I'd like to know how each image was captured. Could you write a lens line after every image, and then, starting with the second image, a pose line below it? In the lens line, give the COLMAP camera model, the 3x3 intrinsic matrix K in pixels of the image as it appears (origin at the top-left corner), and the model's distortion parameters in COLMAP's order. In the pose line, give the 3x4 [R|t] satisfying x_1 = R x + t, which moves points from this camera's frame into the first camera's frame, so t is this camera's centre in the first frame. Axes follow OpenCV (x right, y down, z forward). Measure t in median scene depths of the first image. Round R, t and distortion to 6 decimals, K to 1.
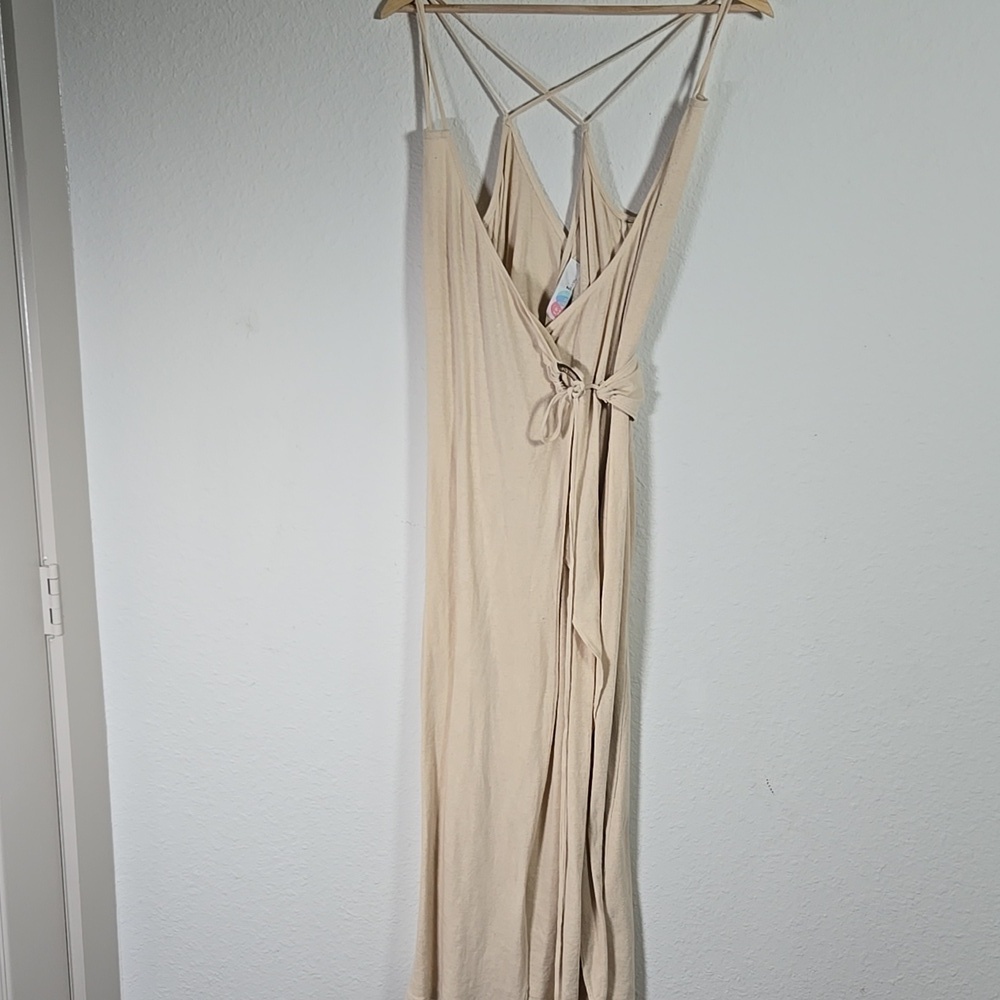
lens RADIAL K [[1425.2, 0, 504.1], [0, 1425.2, 501.7], [0, 0, 1]] dist [0.073003, -0.093138]
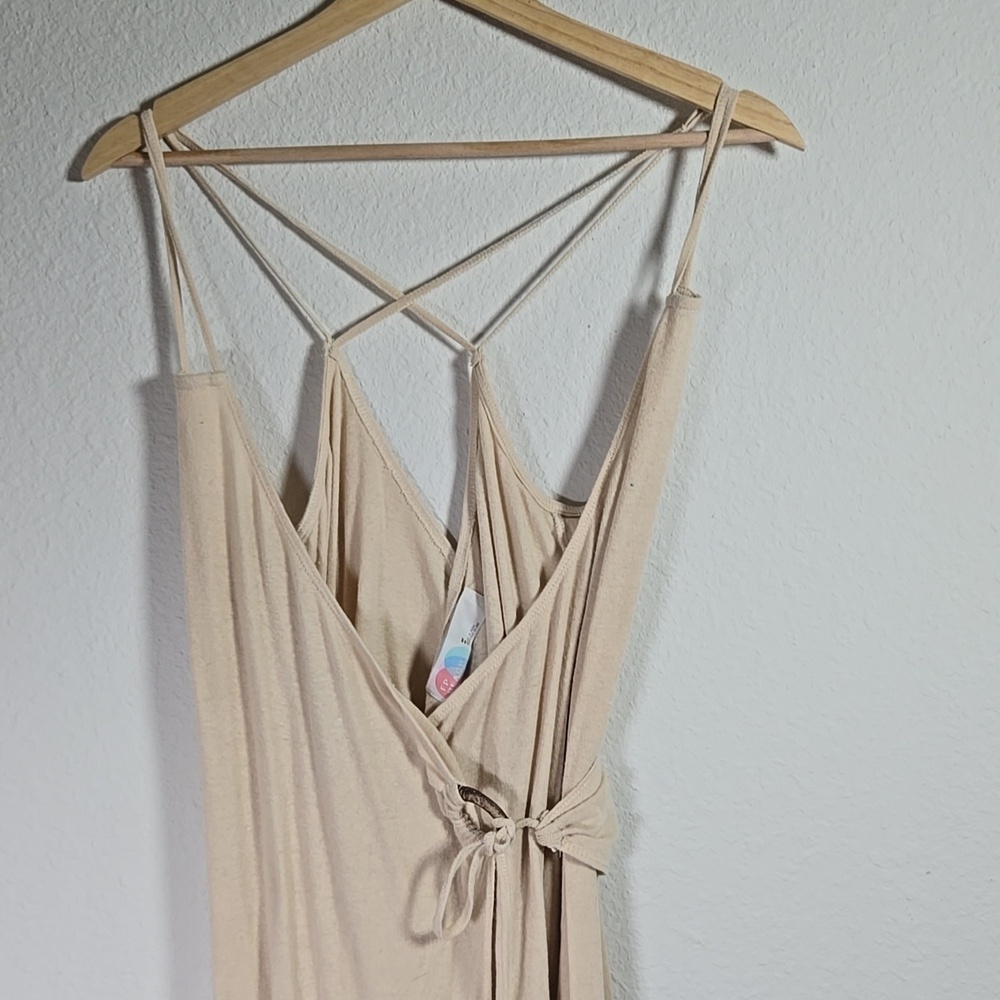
lens RADIAL K [[1425.2, 0, 504.1], [0, 1425.2, 501.7], [0, 0, 1]] dist [0.073003, -0.093138]
pose [[0.981702, -0.063913, 0.179378, -0.033632], [0.092704, 0.983235, -0.157020, -0.113828], [-0.166335, 0.170776, 0.971168, 0.455552]]
